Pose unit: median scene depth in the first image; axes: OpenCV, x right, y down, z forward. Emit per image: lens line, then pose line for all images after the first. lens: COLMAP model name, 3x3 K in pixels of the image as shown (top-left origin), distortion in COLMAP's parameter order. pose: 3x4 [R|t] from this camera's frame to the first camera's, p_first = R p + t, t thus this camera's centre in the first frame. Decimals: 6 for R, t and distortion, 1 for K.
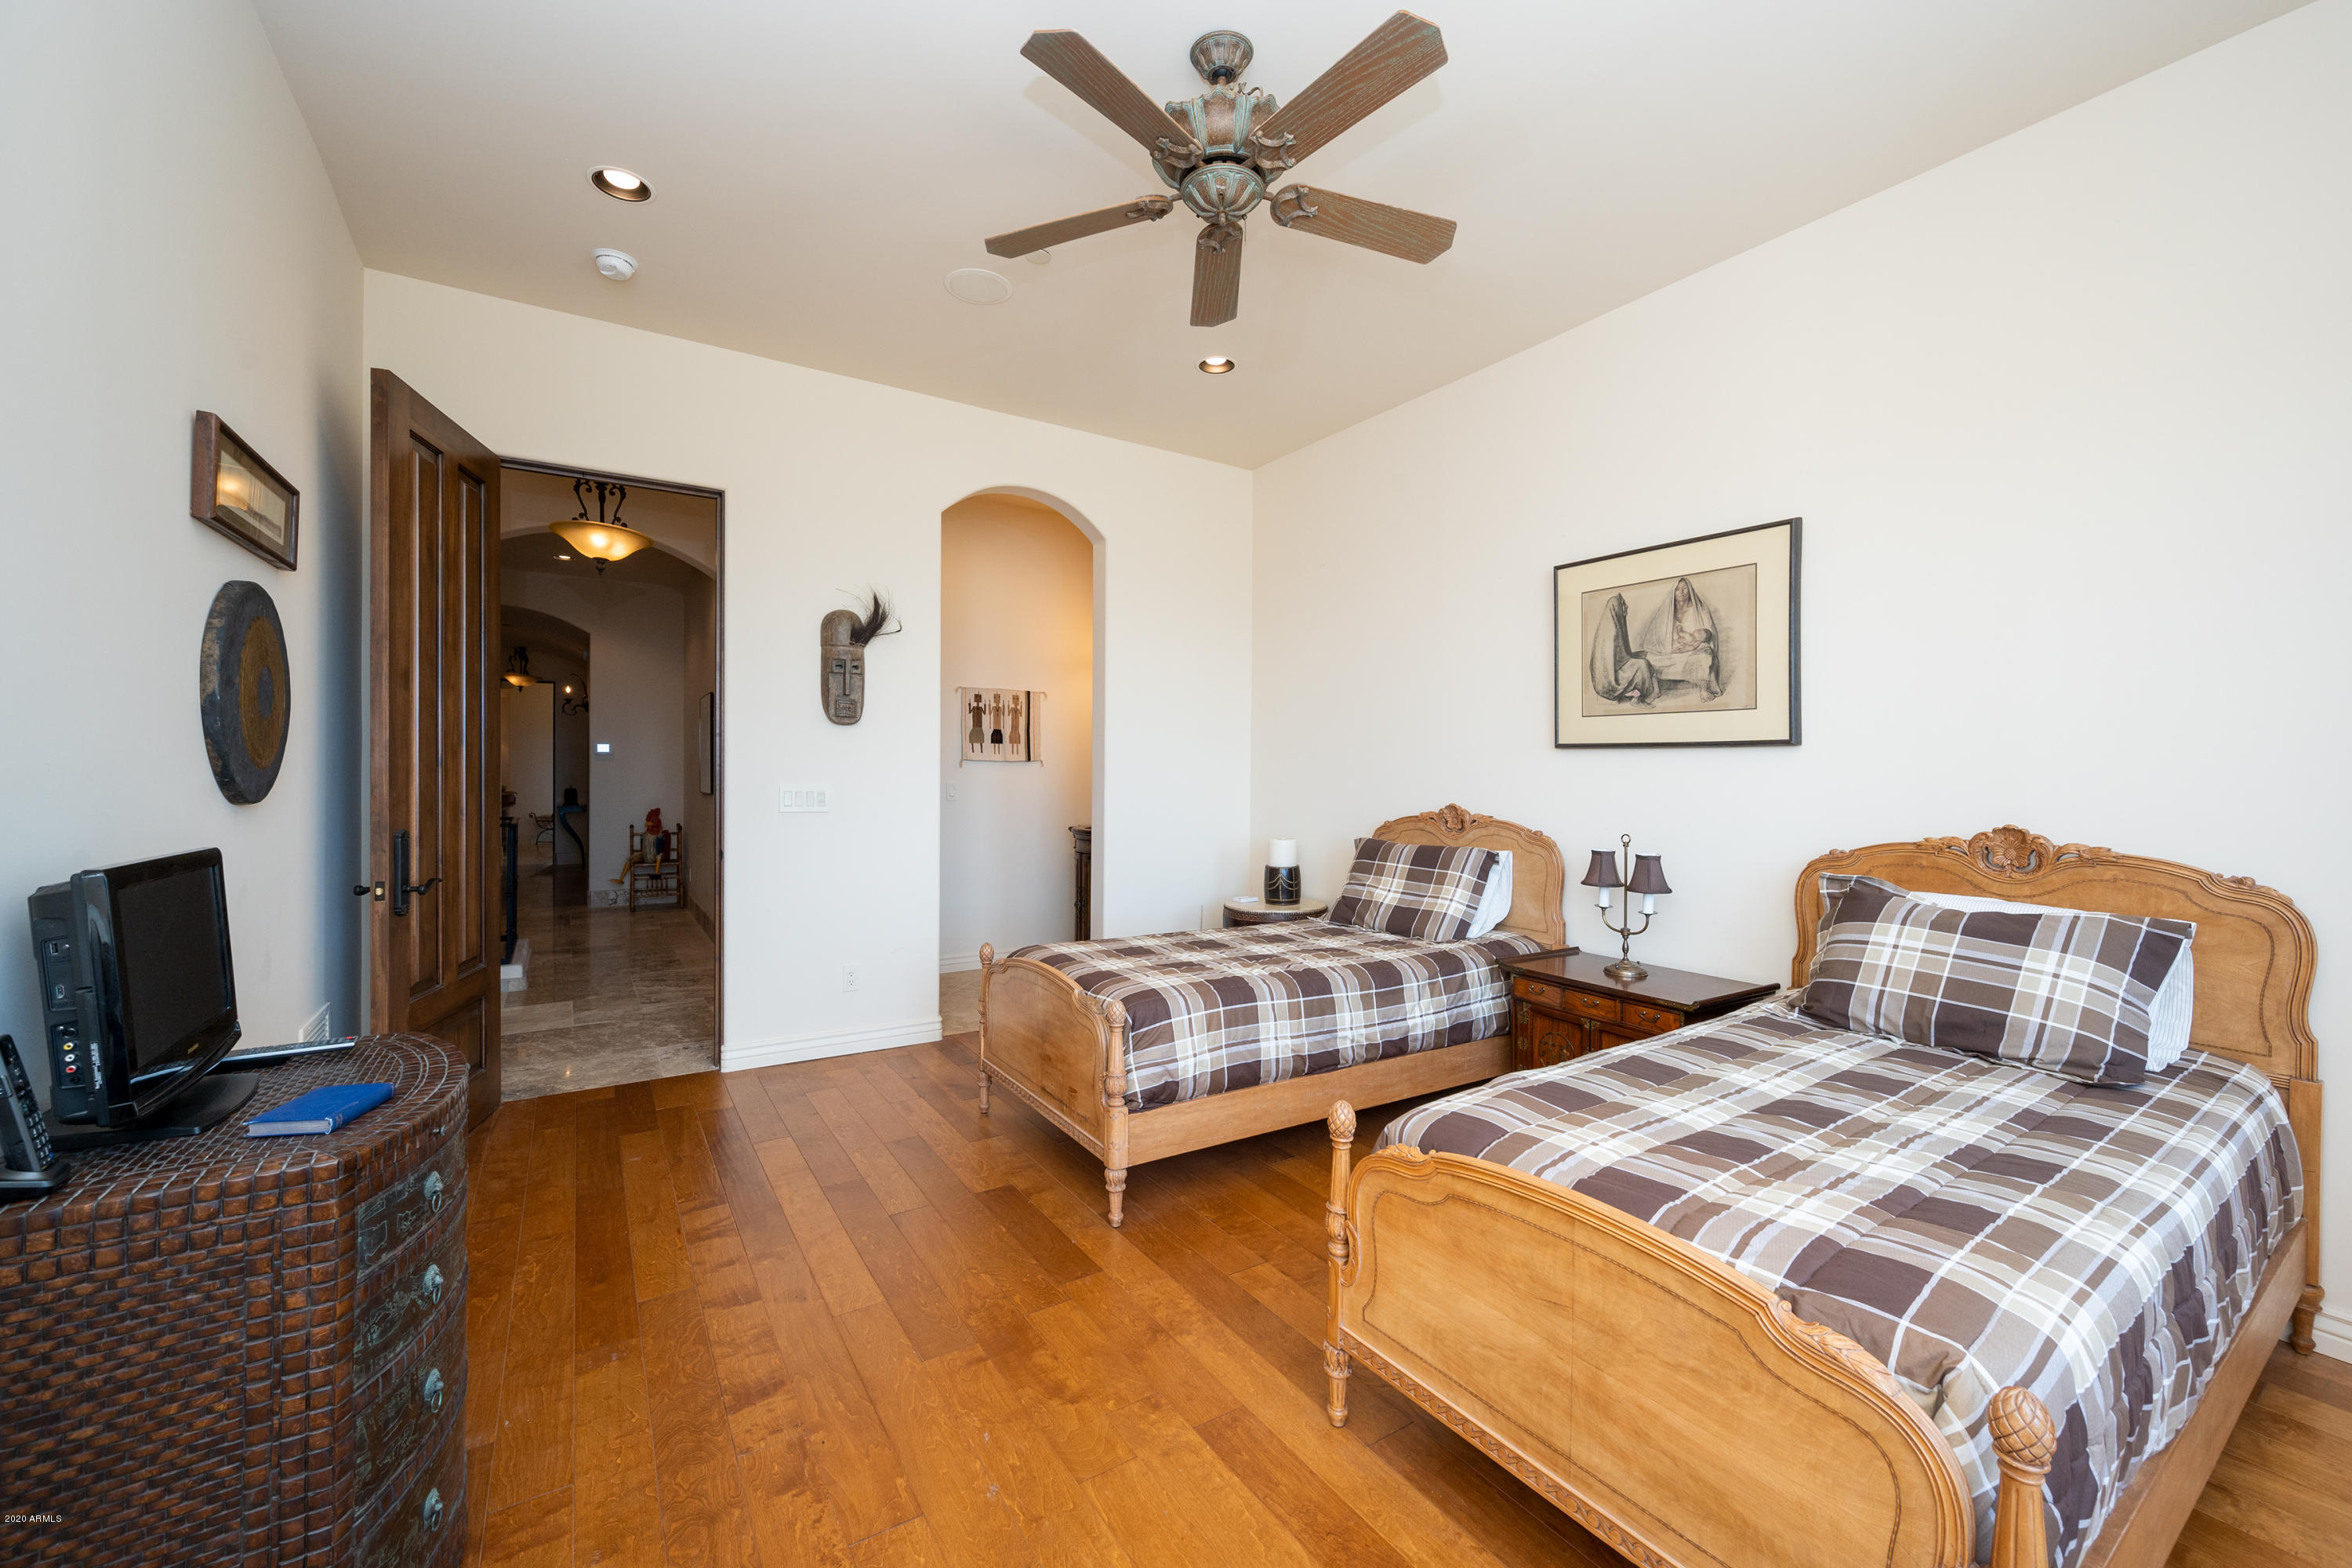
lens RADIAL K [[933.0, 0, 1179.9], [0, 933.0, 787.2], [0, 0, 1]] dist [-0.000360, -0.000019]
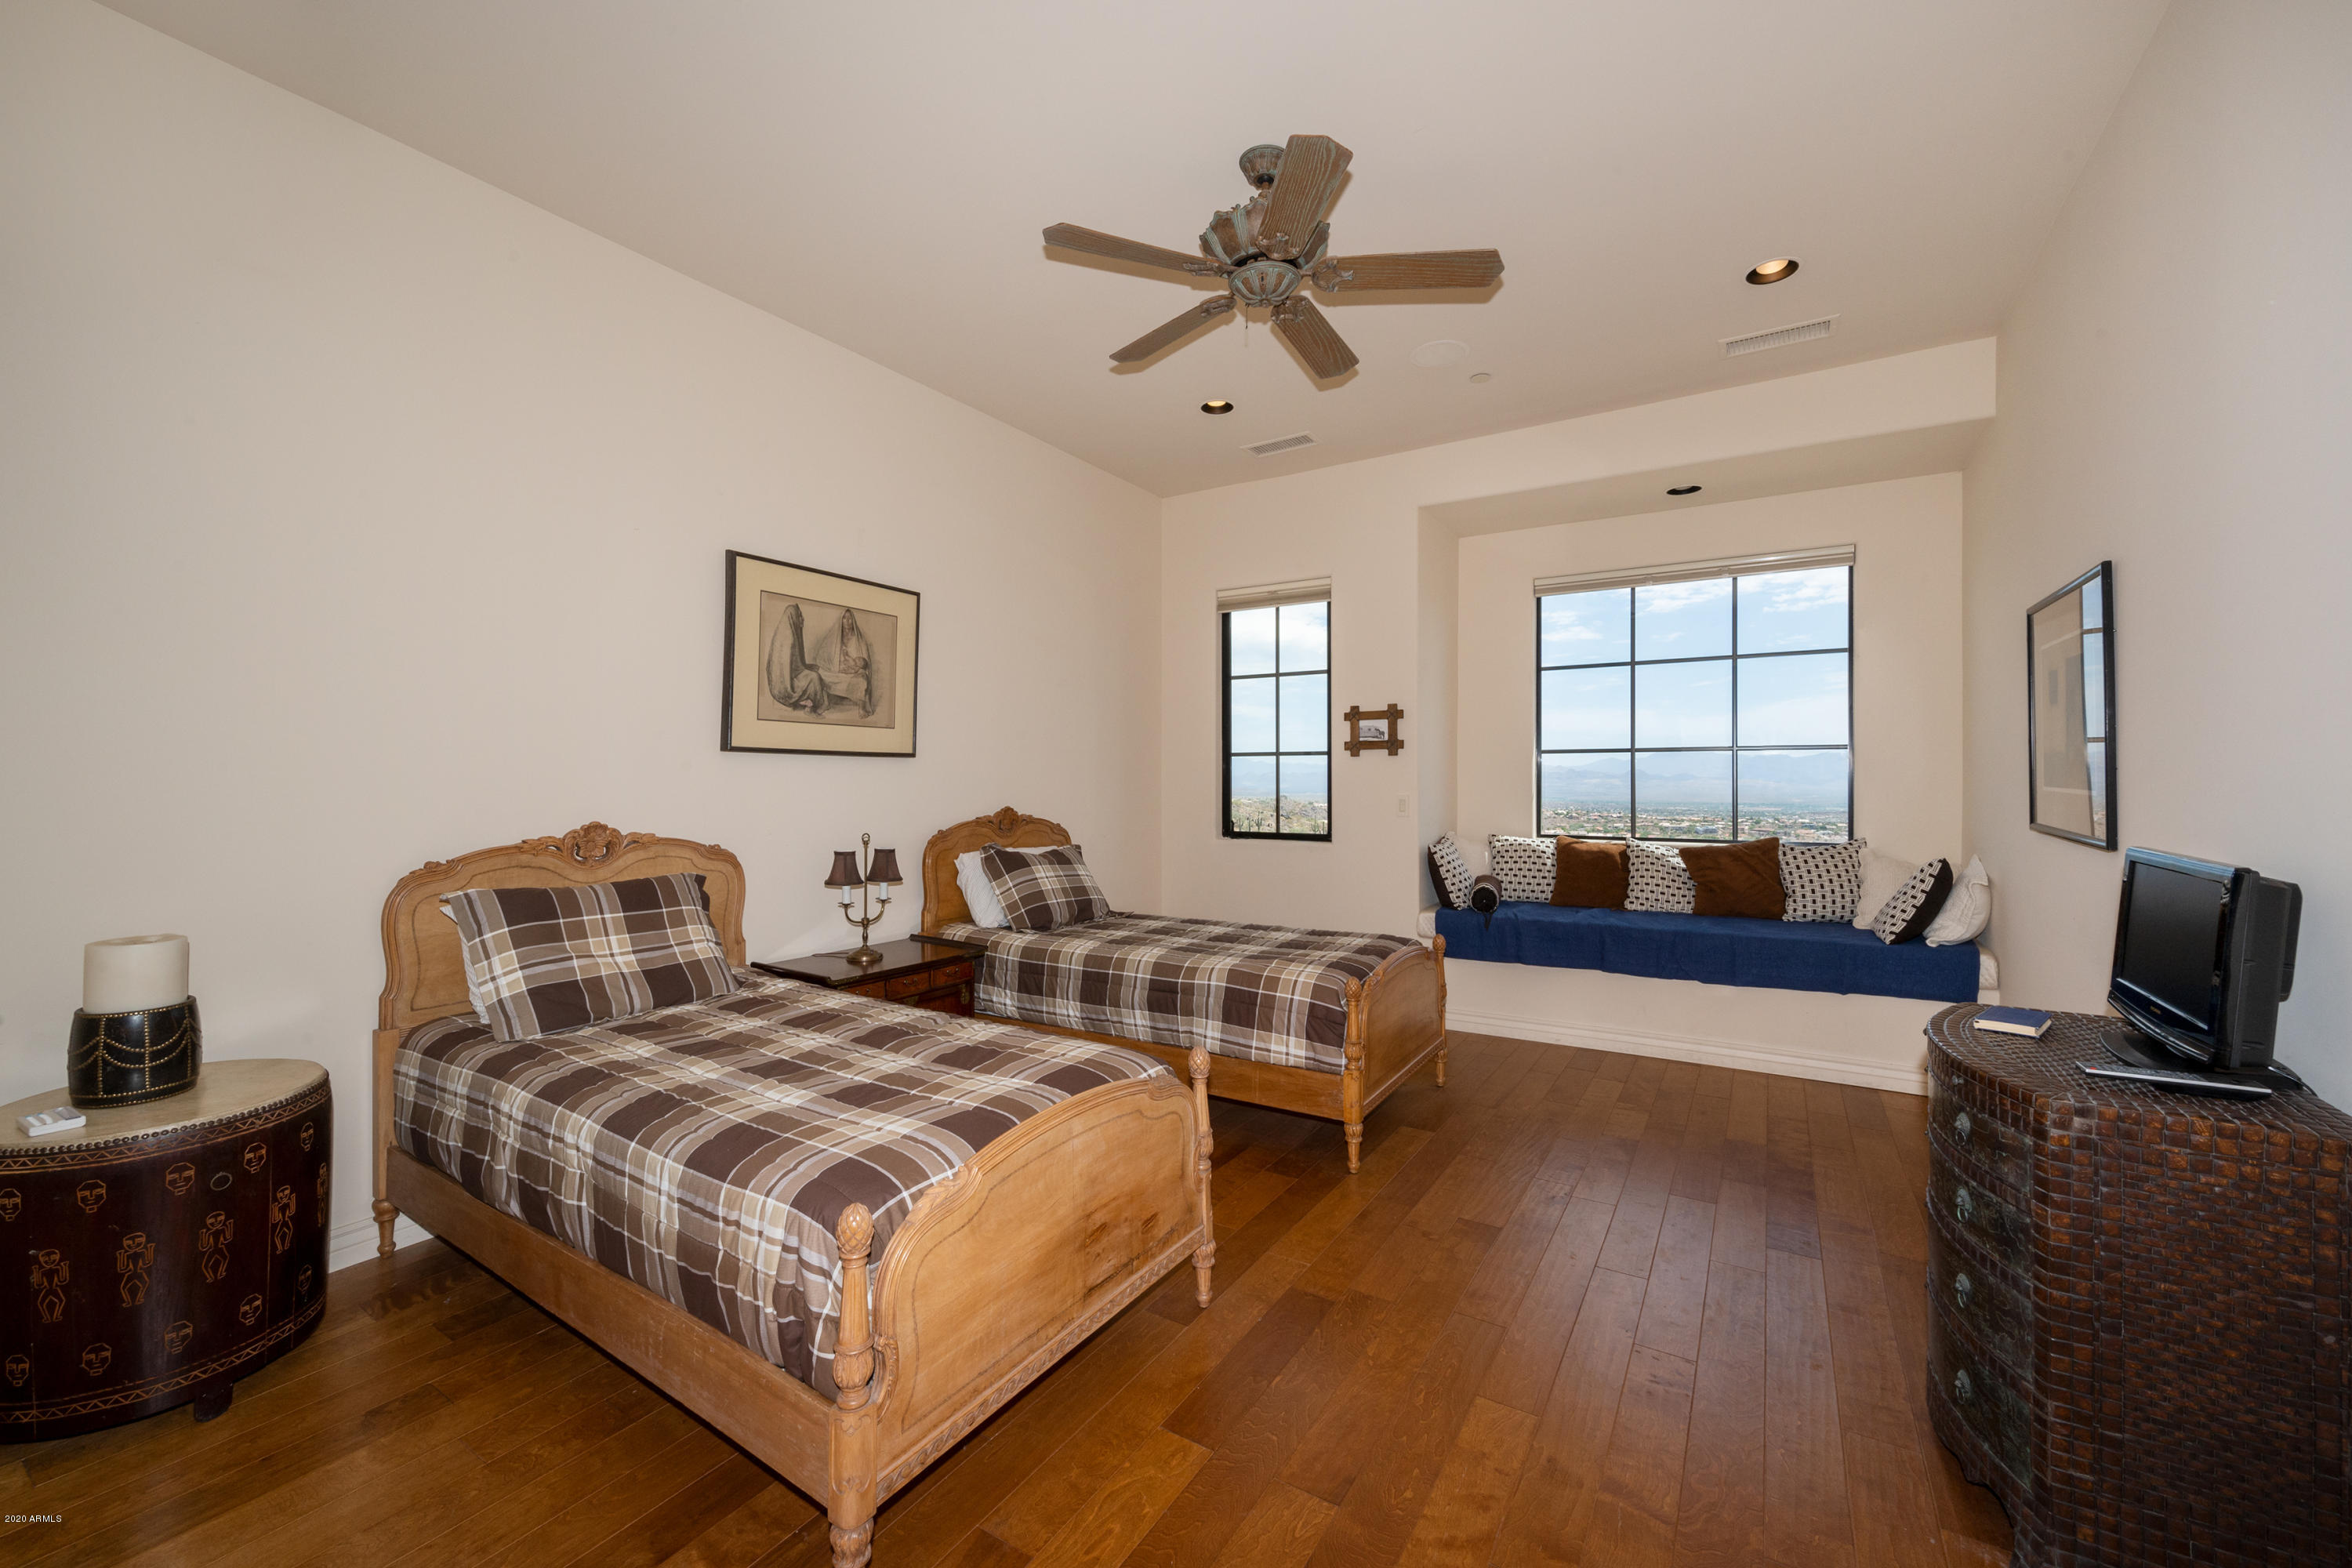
lens RADIAL K [[933.0, 0, 1179.9], [0, 933.0, 787.2], [0, 0, 1]] dist [-0.000360, -0.000019]
pose [[-0.415520, -0.010277, 0.909526, -0.670798], [0.012072, 0.999786, 0.016812, -0.018386], [-0.909504, 0.017965, -0.415307, 1.091417]]
